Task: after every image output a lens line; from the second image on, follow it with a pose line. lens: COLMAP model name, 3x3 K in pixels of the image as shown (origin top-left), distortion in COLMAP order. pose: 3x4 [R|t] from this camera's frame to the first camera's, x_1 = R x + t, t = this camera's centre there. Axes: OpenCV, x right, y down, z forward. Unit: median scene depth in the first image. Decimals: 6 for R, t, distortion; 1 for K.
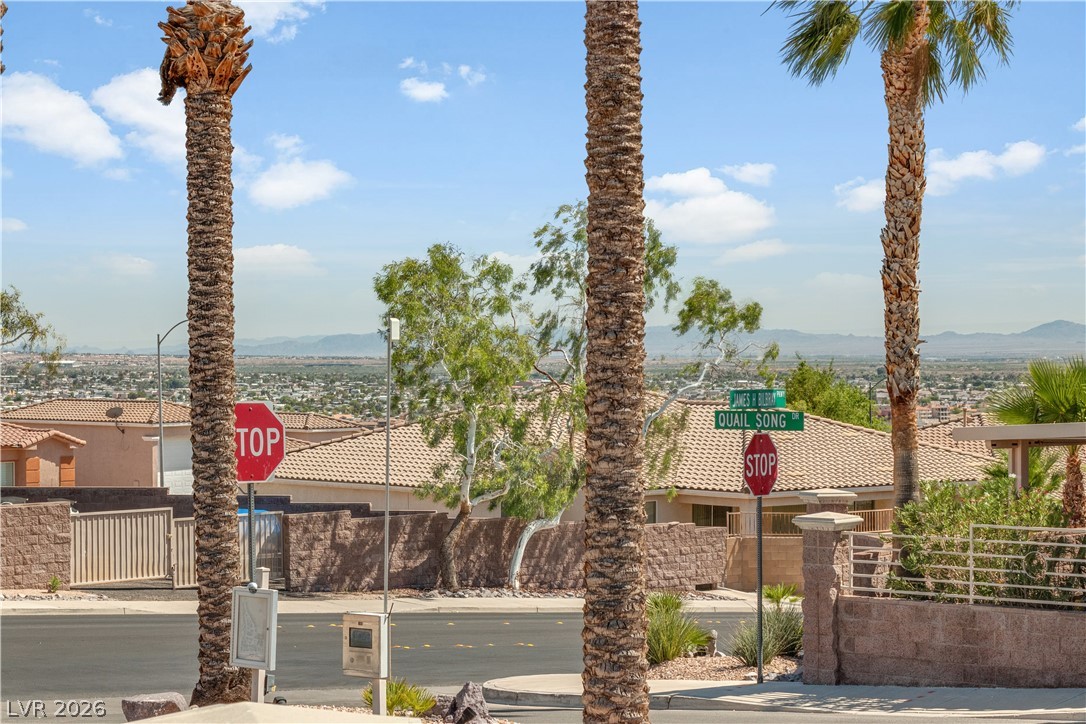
lens RADIAL K [[2499.3, 0, 539.6], [0, 2499.3, 366.1], [0, 0, 1]] dist [0.071061, -0.544840]
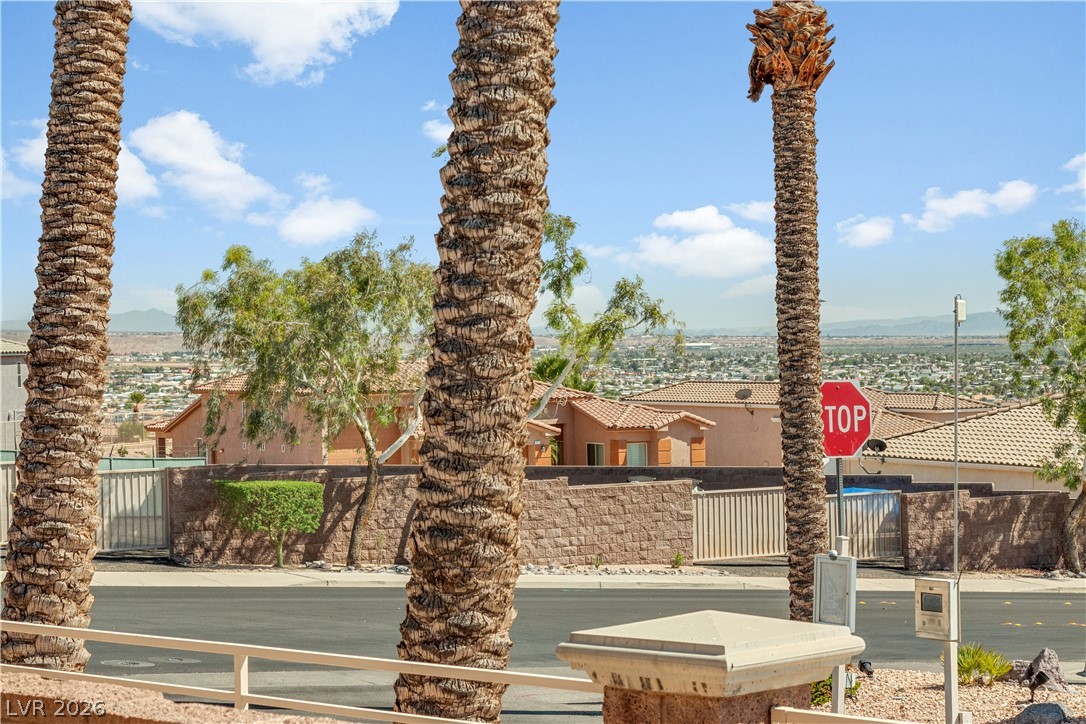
lens RADIAL K [[2534.4, 0, 545.0], [0, 2534.4, 361.8], [0, 0, 1]] dist [0.024441, -0.217391]
pose [[0.969042, -0.010075, -0.246689, 0.024619], [0.011536, 0.999923, 0.004477, 0.000146], [0.246625, -0.007184, 0.969084, -0.055207]]
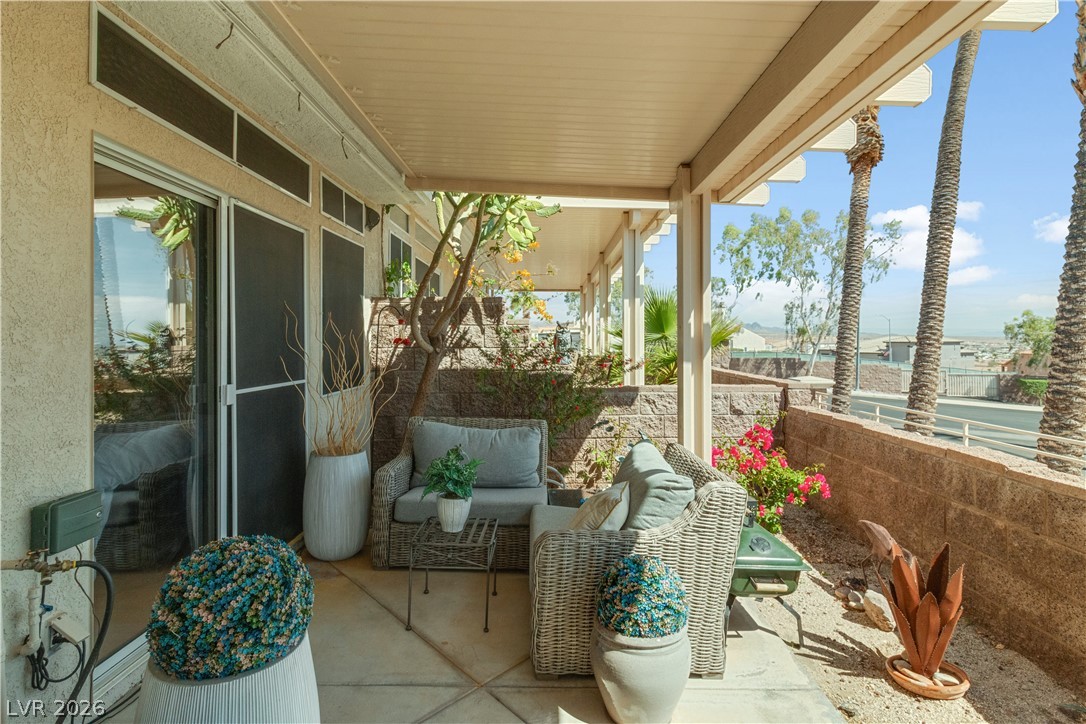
lens RADIAL K [[561.2, 0, 547.8], [0, 561.2, 335.9], [0, 0, 1]] dist [0.001533, -0.000392]
pose [[0.466680, -0.006455, -0.884403, 0.035288], [-0.005024, 0.999938, -0.009950, 0.004525], [0.884412, 0.009087, 0.466619, -0.022237]]
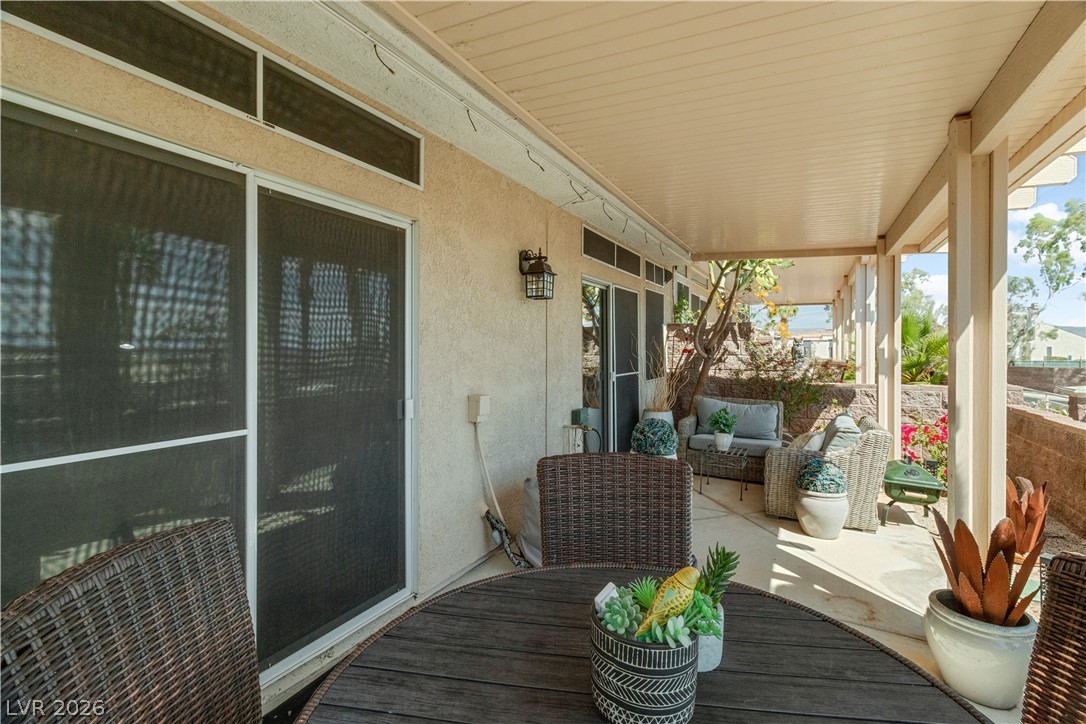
lens RADIAL K [[496.0, 0, 547.2], [0, 496.0, 346.7], [0, 0, 1]] dist [0.000455, 0.000249]
pose [[-0.000677, 0.001494, -0.999999, 0.113915], [-0.006792, 0.999976, 0.001499, 0.002674], [0.999977, 0.006793, -0.000667, -0.052545]]
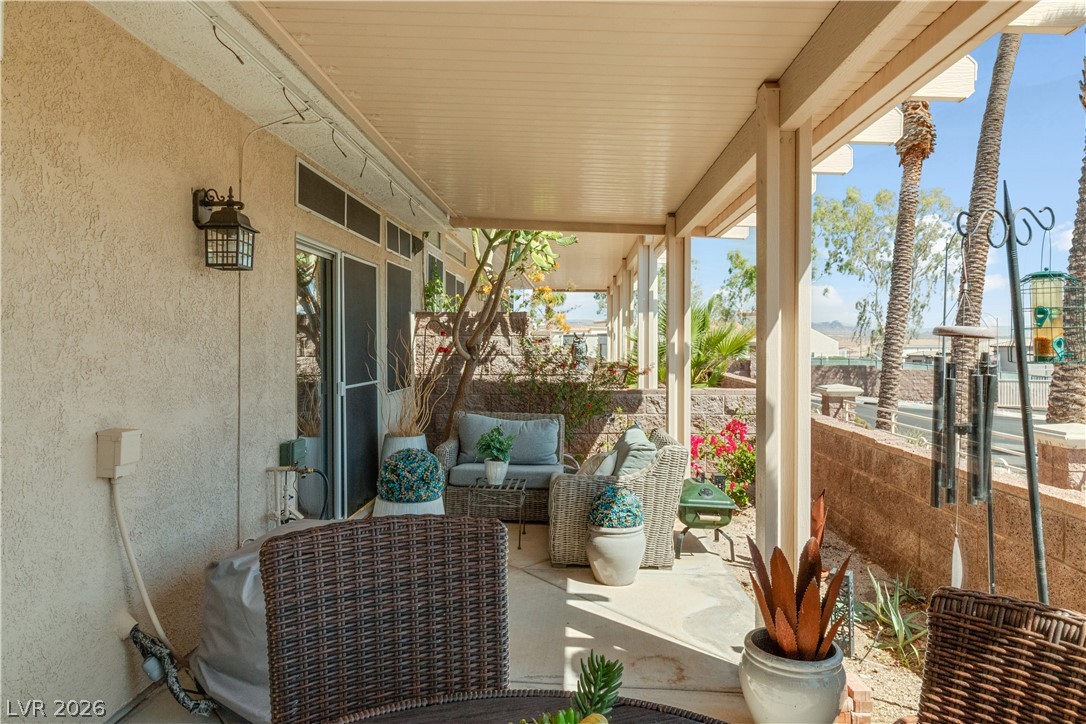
lens RADIAL K [[688.2, 0, 546.9], [0, 688.2, 341.2], [0, 0, 1]] dist [0.003629, -0.000126]
pose [[0.429459, 0.000062, -0.903086, 0.107469], [-0.007892, 0.999962, -0.003685, 0.002090], [0.903052, 0.008710, 0.429444, -0.056224]]
